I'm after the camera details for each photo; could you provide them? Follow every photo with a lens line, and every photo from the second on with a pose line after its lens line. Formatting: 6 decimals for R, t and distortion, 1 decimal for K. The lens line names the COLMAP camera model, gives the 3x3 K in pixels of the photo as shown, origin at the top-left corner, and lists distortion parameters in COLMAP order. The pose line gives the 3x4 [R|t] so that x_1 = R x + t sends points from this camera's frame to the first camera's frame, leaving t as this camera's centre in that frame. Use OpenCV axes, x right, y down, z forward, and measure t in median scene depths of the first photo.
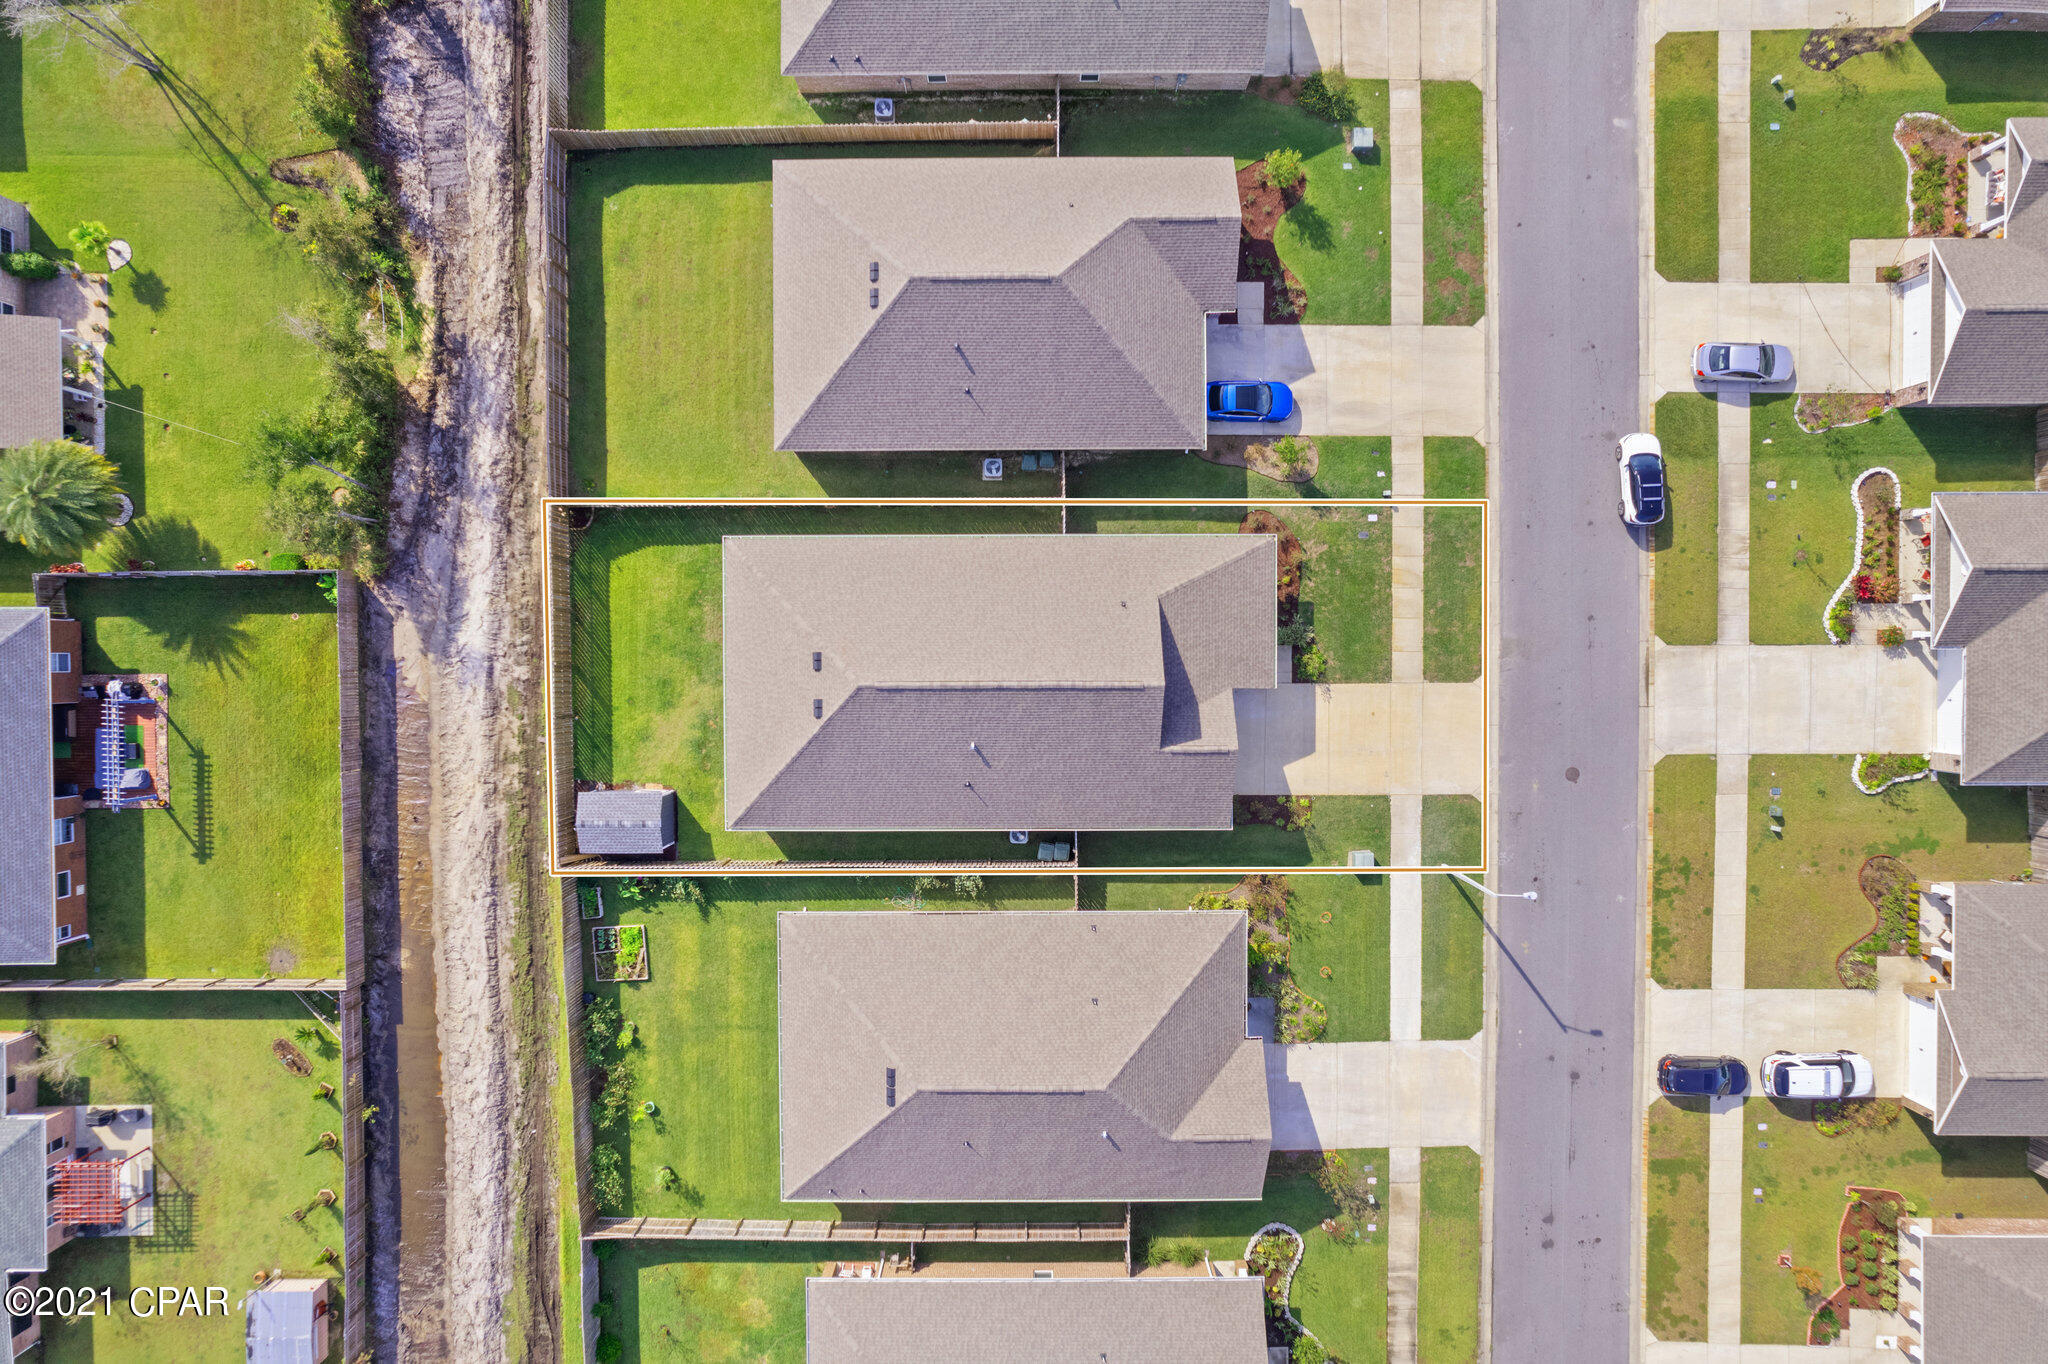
lens RADIAL K [[1303.7, 0, 1024.0], [0, 1303.7, 682.0], [0, 0, 1]] dist [-0.067440, 0.058650]
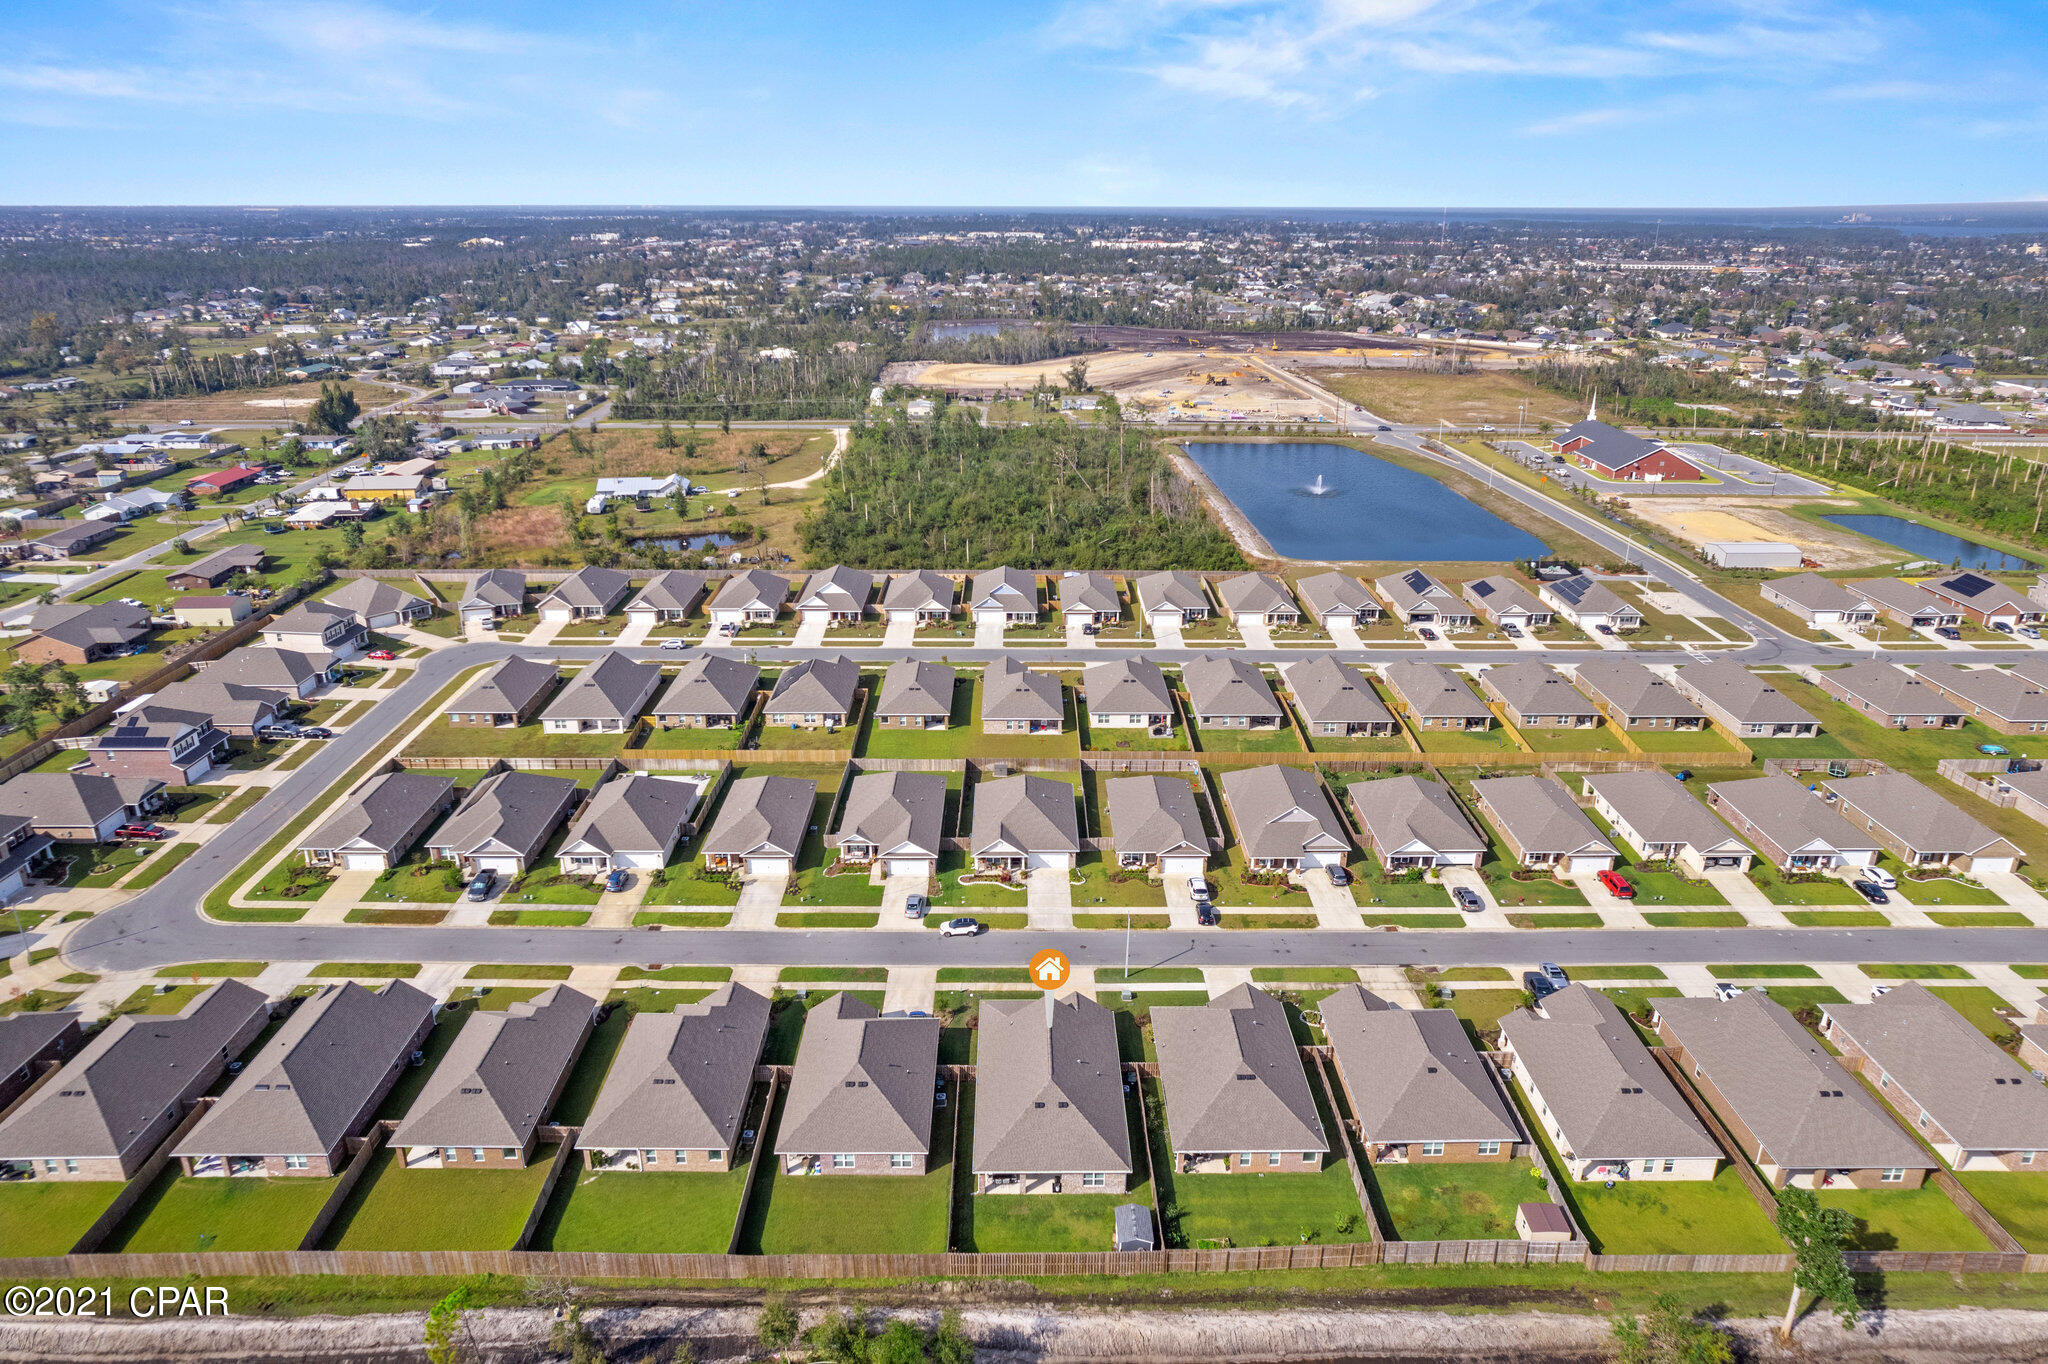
lens RADIAL K [[1303.7, 0, 1024.0], [0, 1303.7, 682.0], [0, 0, 1]] dist [-0.067440, 0.058650]
pose [[-0.005028, -0.357449, 0.933919, -1.611402], [0.999781, -0.020772, -0.002567, -0.019774], [0.020317, 0.933702, 0.357475, -0.296650]]
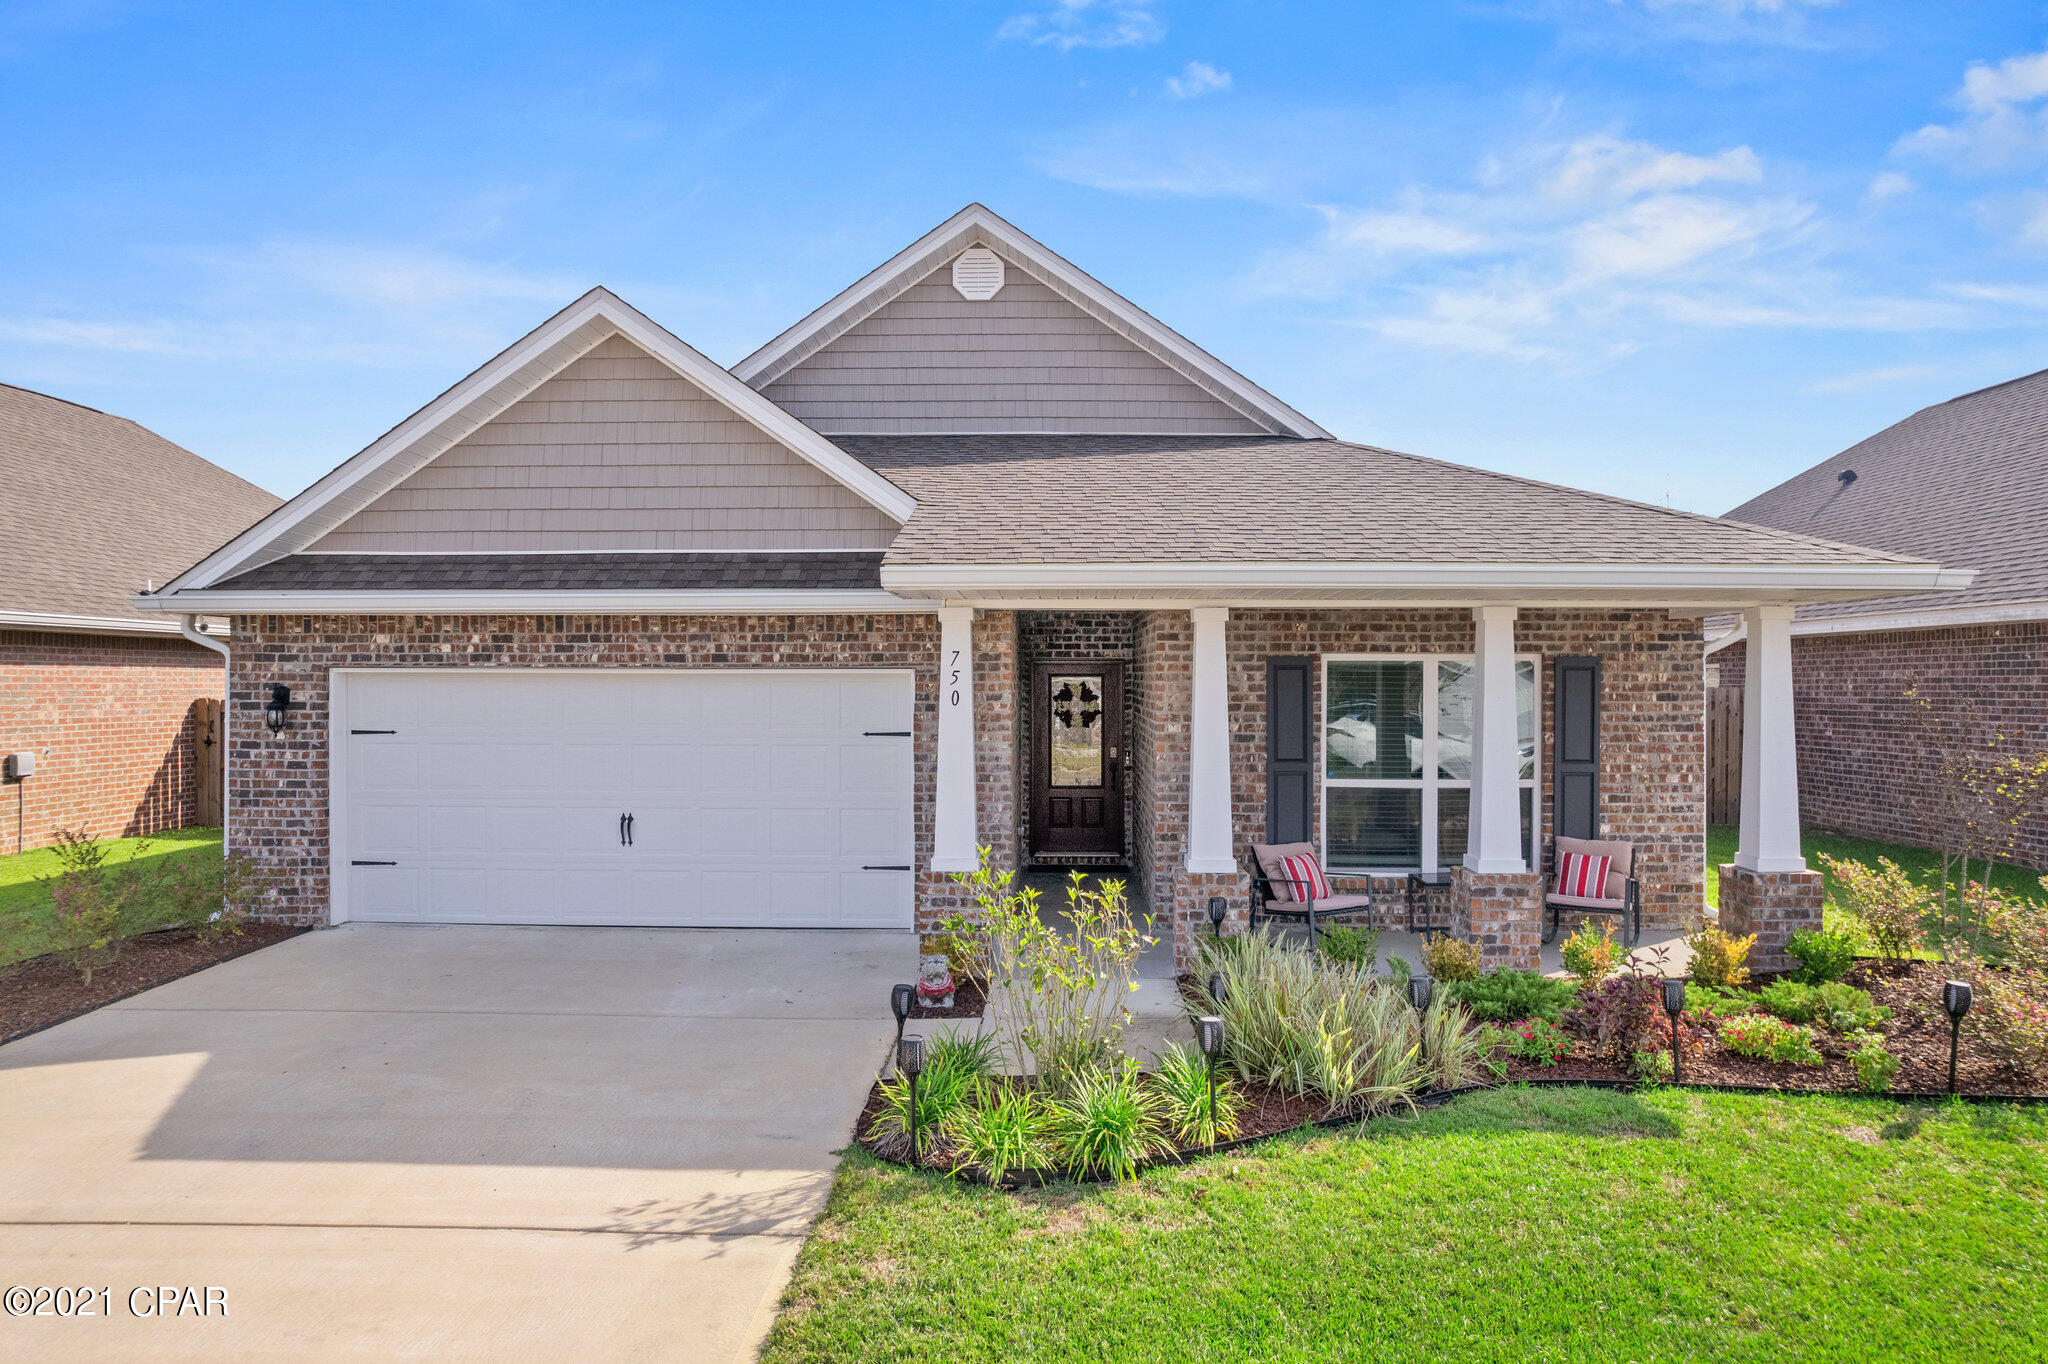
lens RADIAL K [[1303.7, 0, 1024.0], [0, 1303.7, 682.0], [0, 0, 1]] dist [-0.067440, 0.058650]
pose [[-0.029367, -0.003470, -0.999563, 0.319616], [-0.999251, -0.025114, 0.029445, -0.014008], [-0.025206, 0.999679, -0.002730, 0.967435]]
